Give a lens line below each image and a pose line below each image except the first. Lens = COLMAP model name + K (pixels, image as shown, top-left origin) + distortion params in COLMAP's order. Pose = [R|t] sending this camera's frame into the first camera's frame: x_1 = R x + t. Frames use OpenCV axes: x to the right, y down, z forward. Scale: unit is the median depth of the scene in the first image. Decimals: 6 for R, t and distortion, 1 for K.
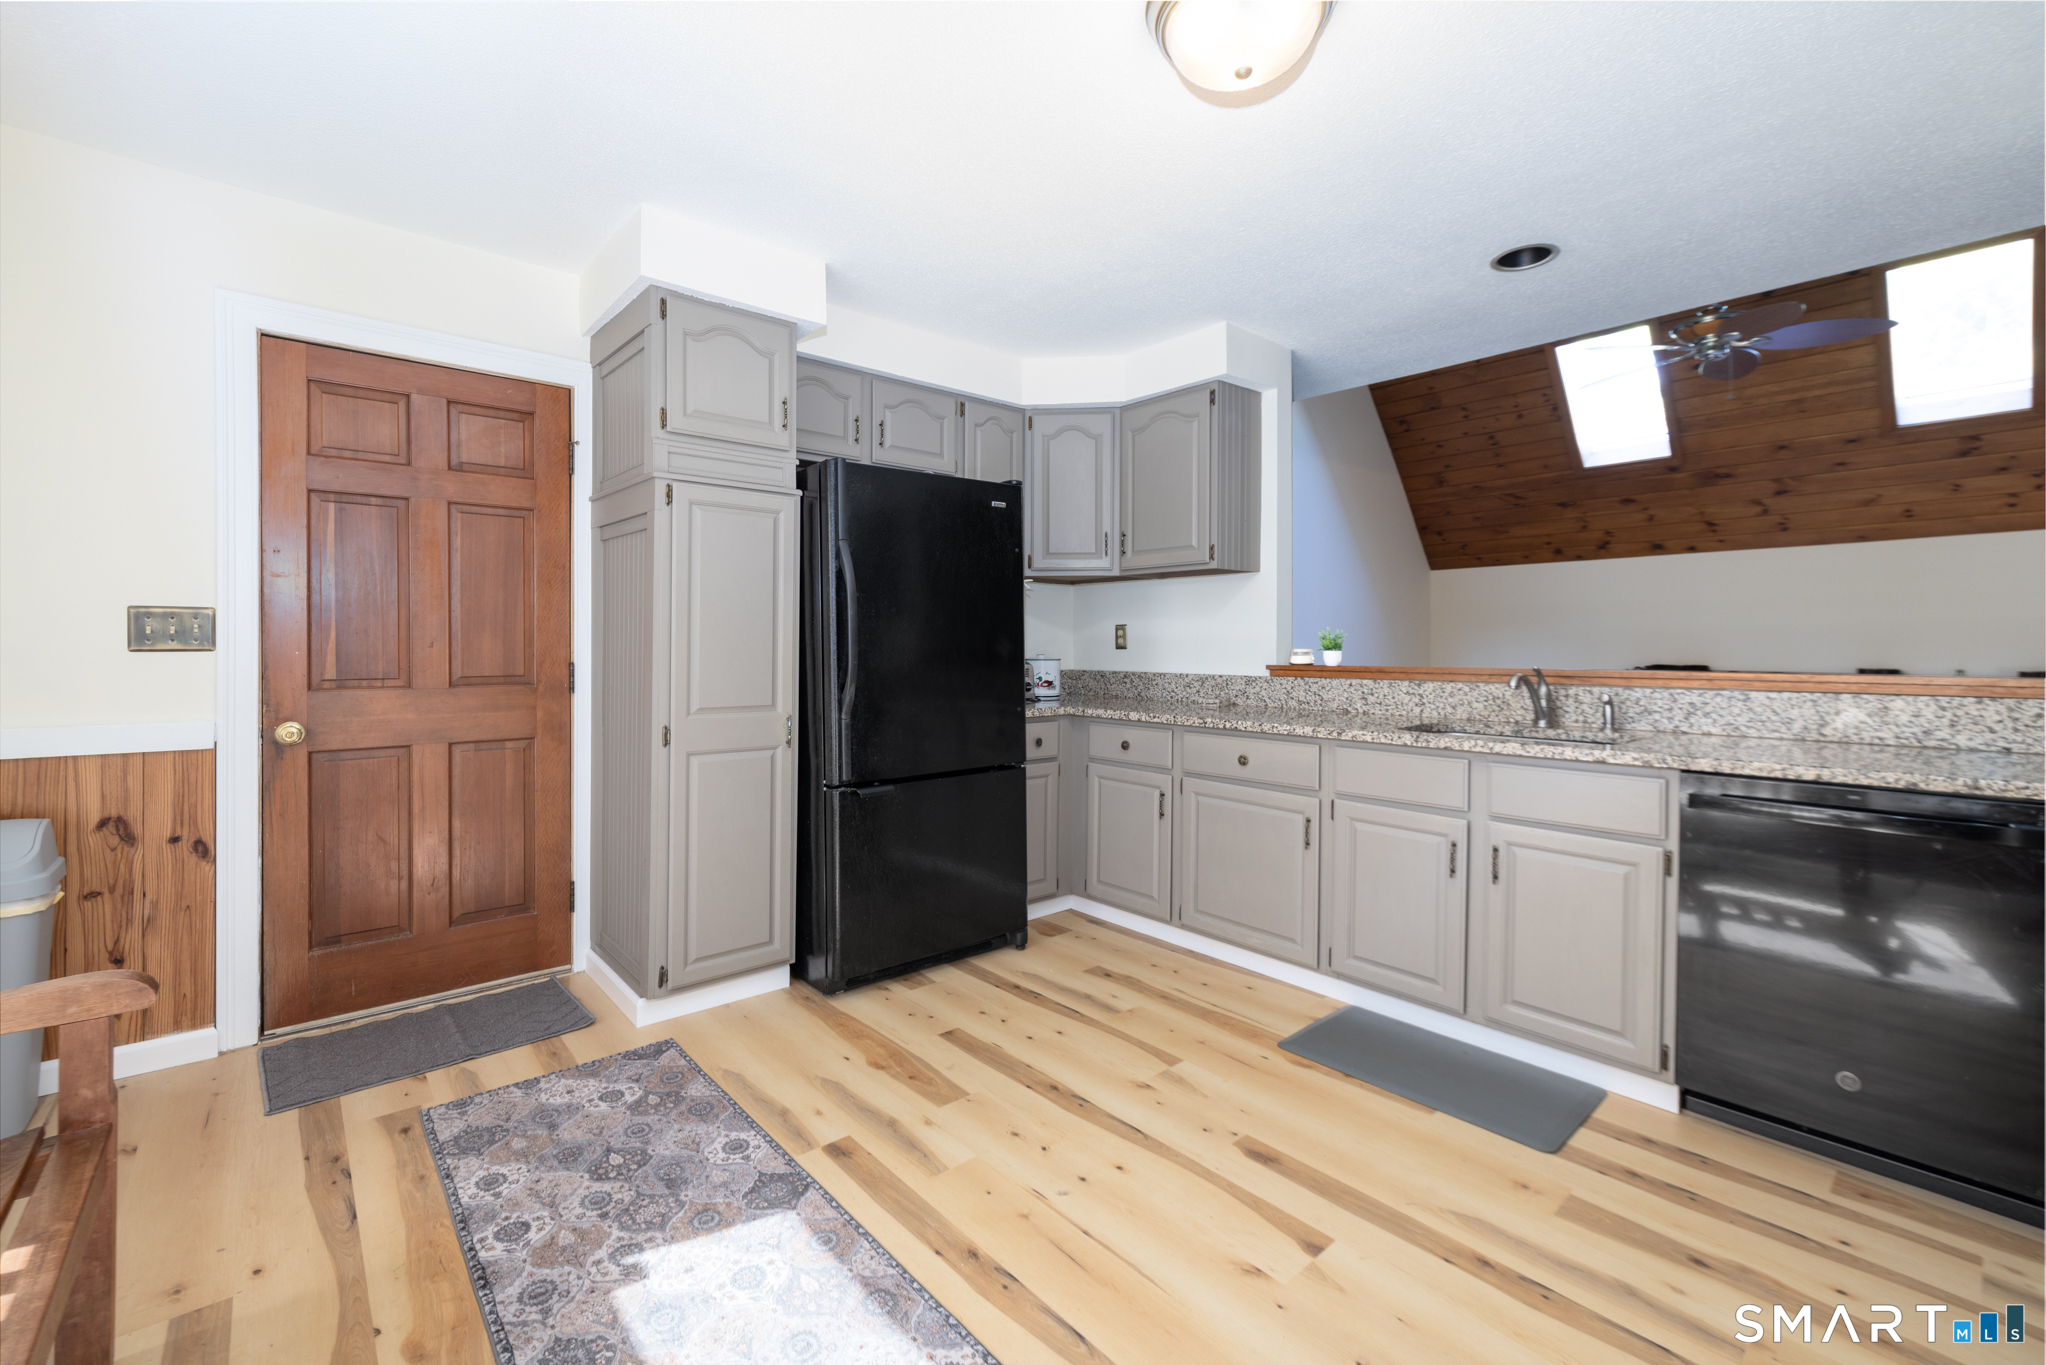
lens RADIAL K [[855.7, 0, 1027.8], [0, 855.7, 657.9], [0, 0, 1]] dist [-0.000813, 0.000051]
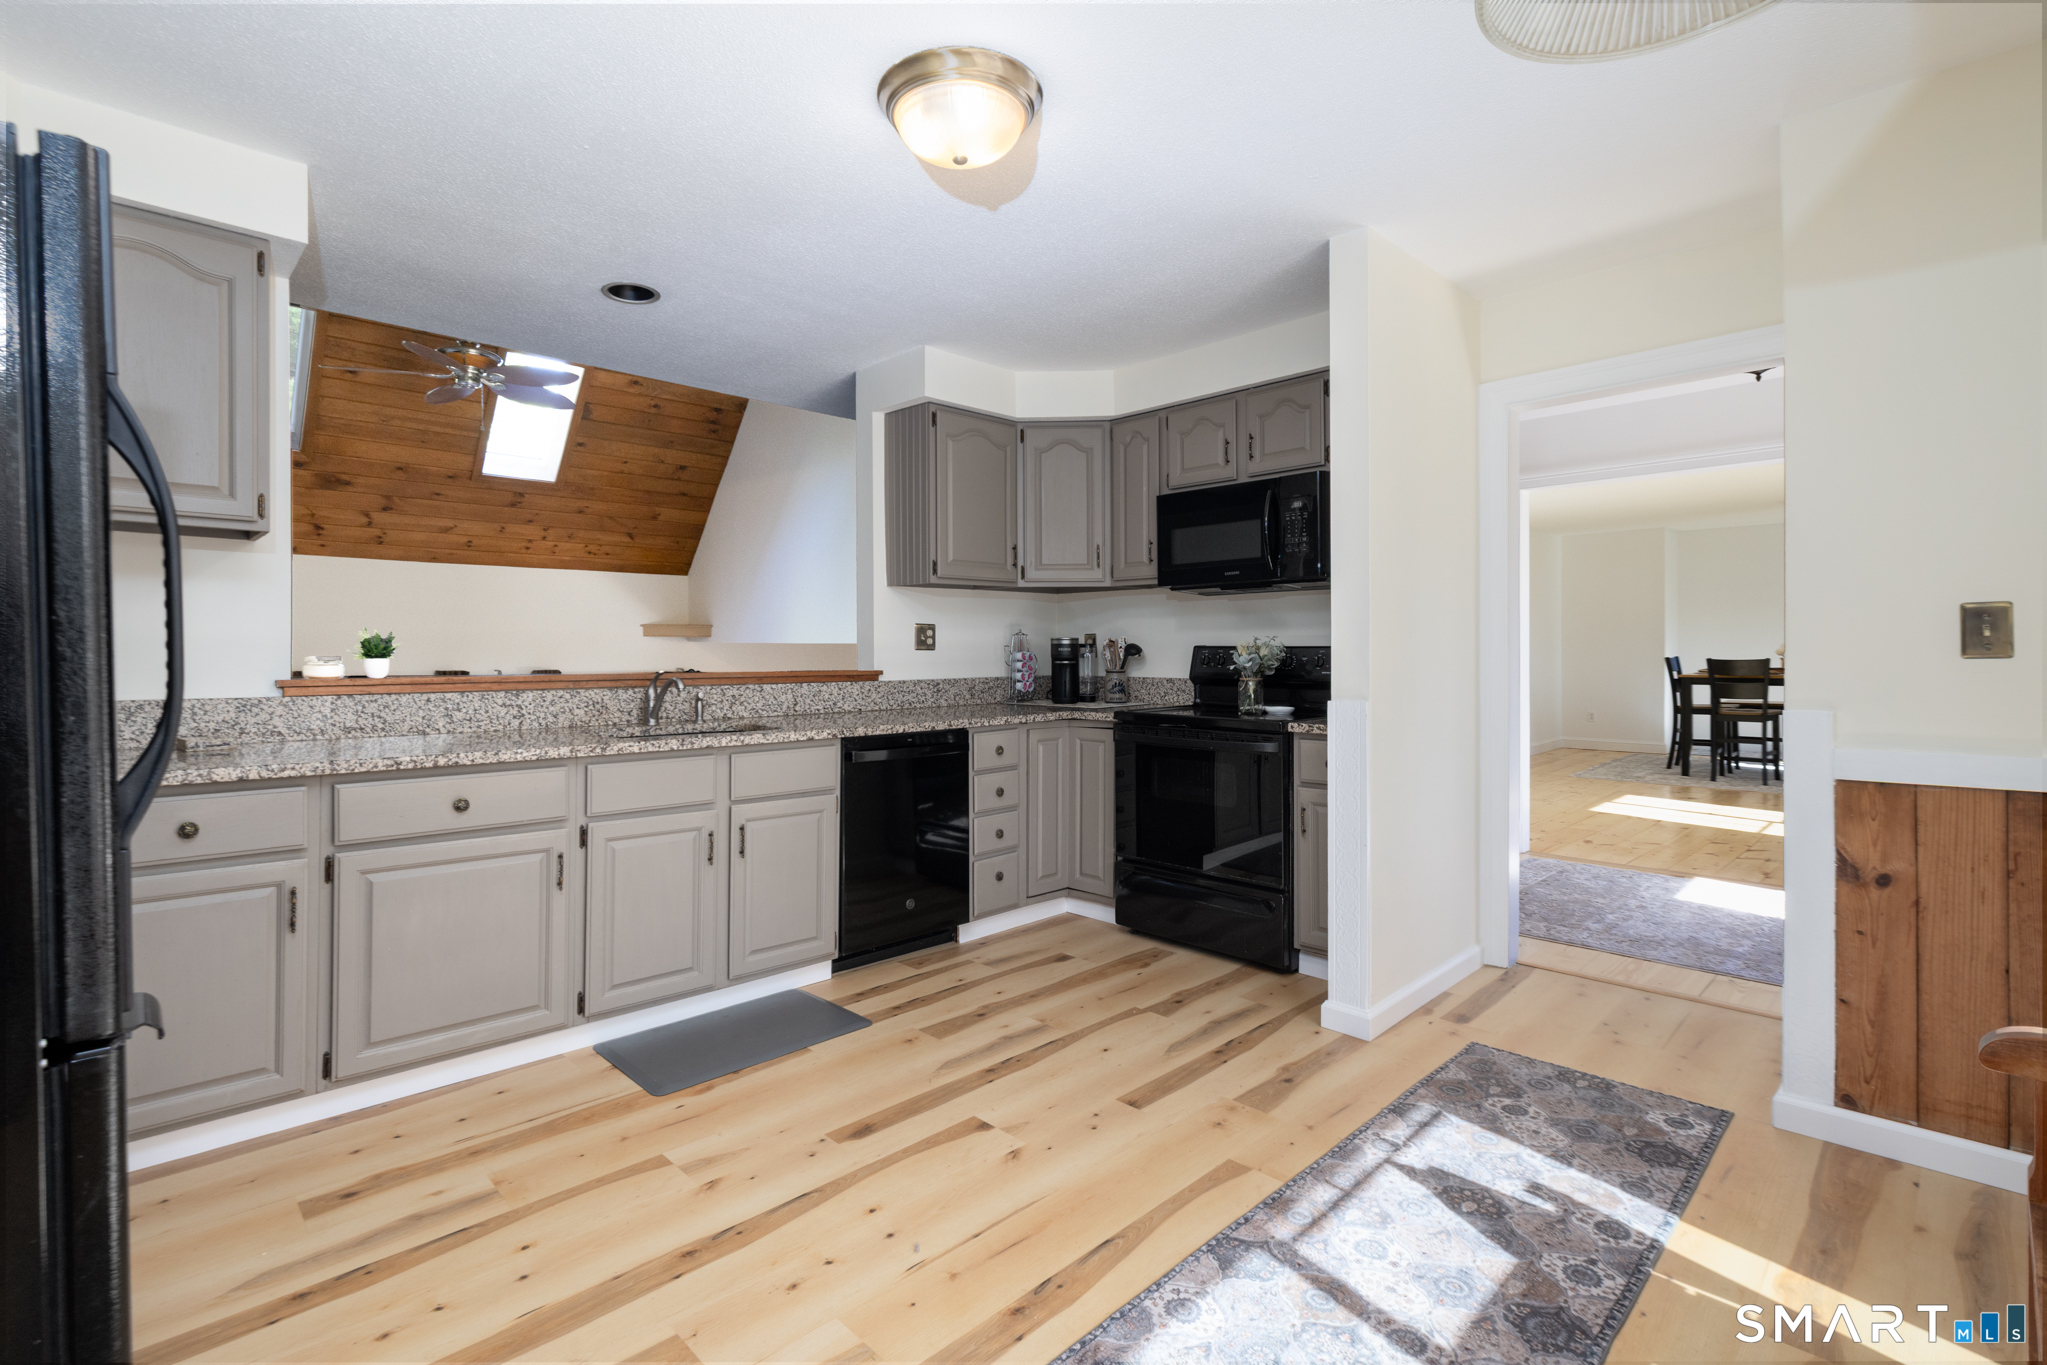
lens RADIAL K [[856.1, 0, 1028.3], [0, 856.1, 657.9], [0, 0, 1]] dist [-0.000813, 0.000051]
pose [[-0.016527, -0.007245, 0.999837, -0.572244], [0.011953, 0.999901, 0.007443, -0.010467], [-0.999792, 0.012074, -0.016438, 0.576788]]
